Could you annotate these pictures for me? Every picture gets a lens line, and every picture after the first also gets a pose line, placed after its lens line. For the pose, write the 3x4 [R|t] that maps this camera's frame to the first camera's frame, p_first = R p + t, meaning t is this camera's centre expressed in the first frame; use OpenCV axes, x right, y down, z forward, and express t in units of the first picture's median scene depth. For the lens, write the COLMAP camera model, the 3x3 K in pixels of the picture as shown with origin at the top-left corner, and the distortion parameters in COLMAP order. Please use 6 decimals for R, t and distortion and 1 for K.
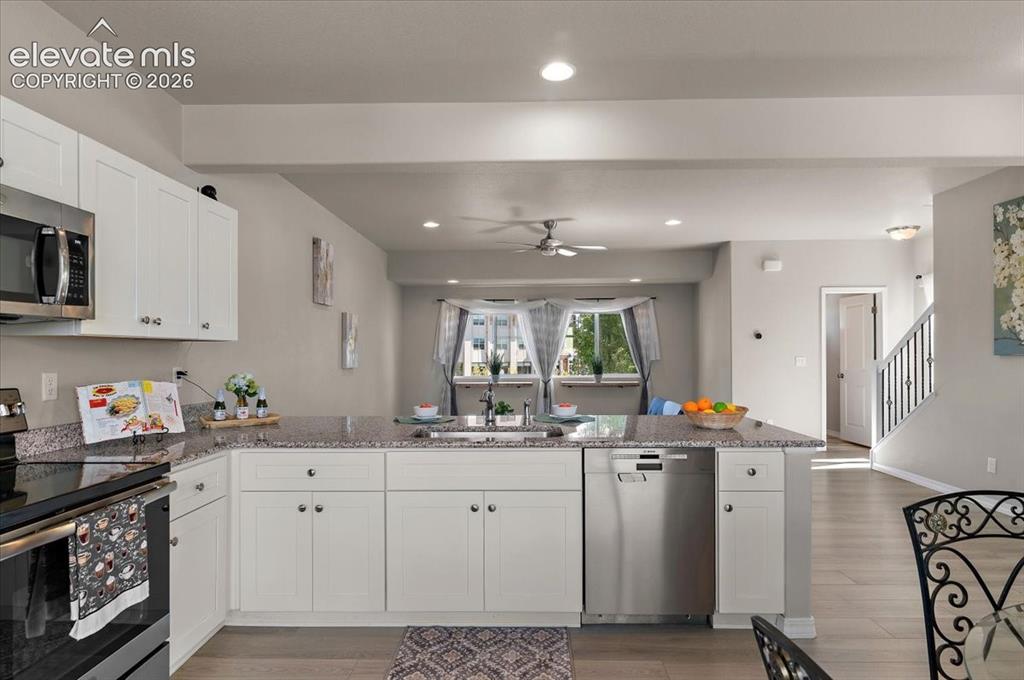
lens RADIAL K [[556.5, 0, 514.0], [0, 556.5, 348.4], [0, 0, 1]] dist [0.004170, -0.000558]
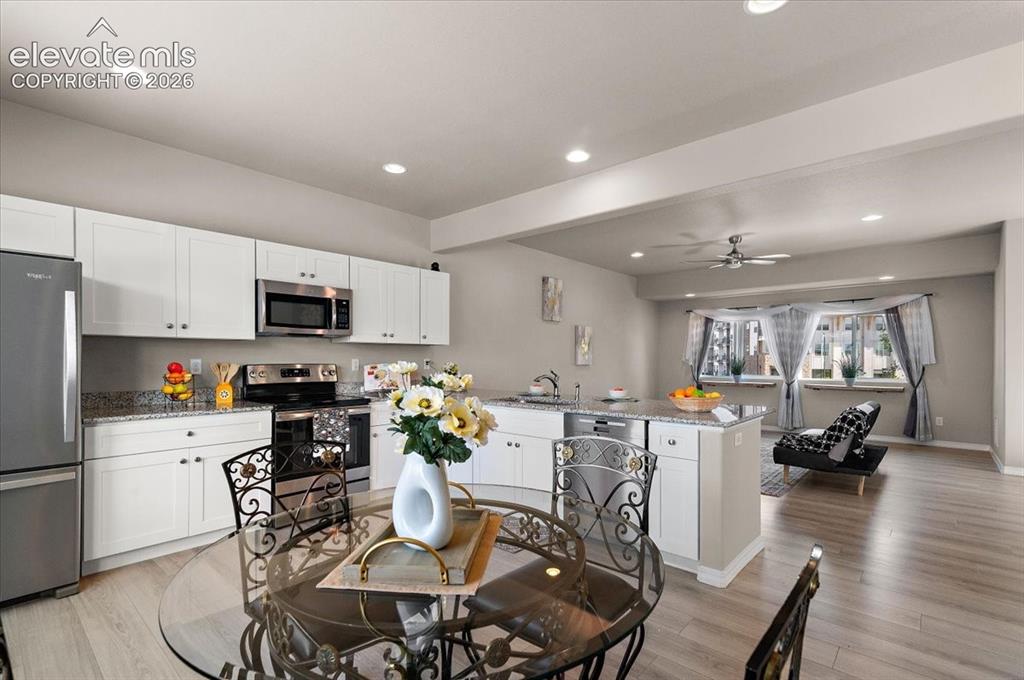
lens RADIAL K [[475.9, 0, 513.9], [0, 475.9, 358.6], [0, 0, 1]] dist [0.016623, -0.000293]
pose [[0.761087, 0.007396, -0.648607, 0.558760], [-0.002056, 0.999957, 0.008990, 0.013828], [0.648646, -0.005508, 0.761070, -0.041497]]
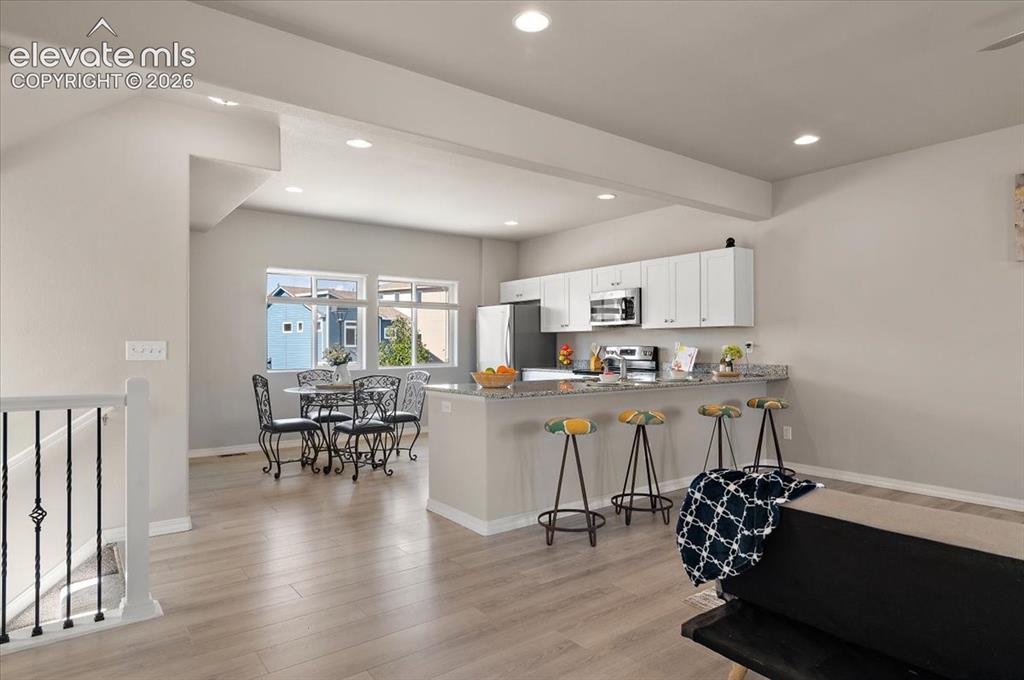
lens RADIAL K [[584.6, 0, 512.0], [0, 584.6, 340.0], [0, 0, 1]] dist [0.019017, -0.000462]
pose [[-0.787387, 0.001377, -0.616457, 0.902594], [0.010509, 0.999882, -0.011190, 0.033586], [0.616369, -0.015289, -0.787309, 1.617489]]
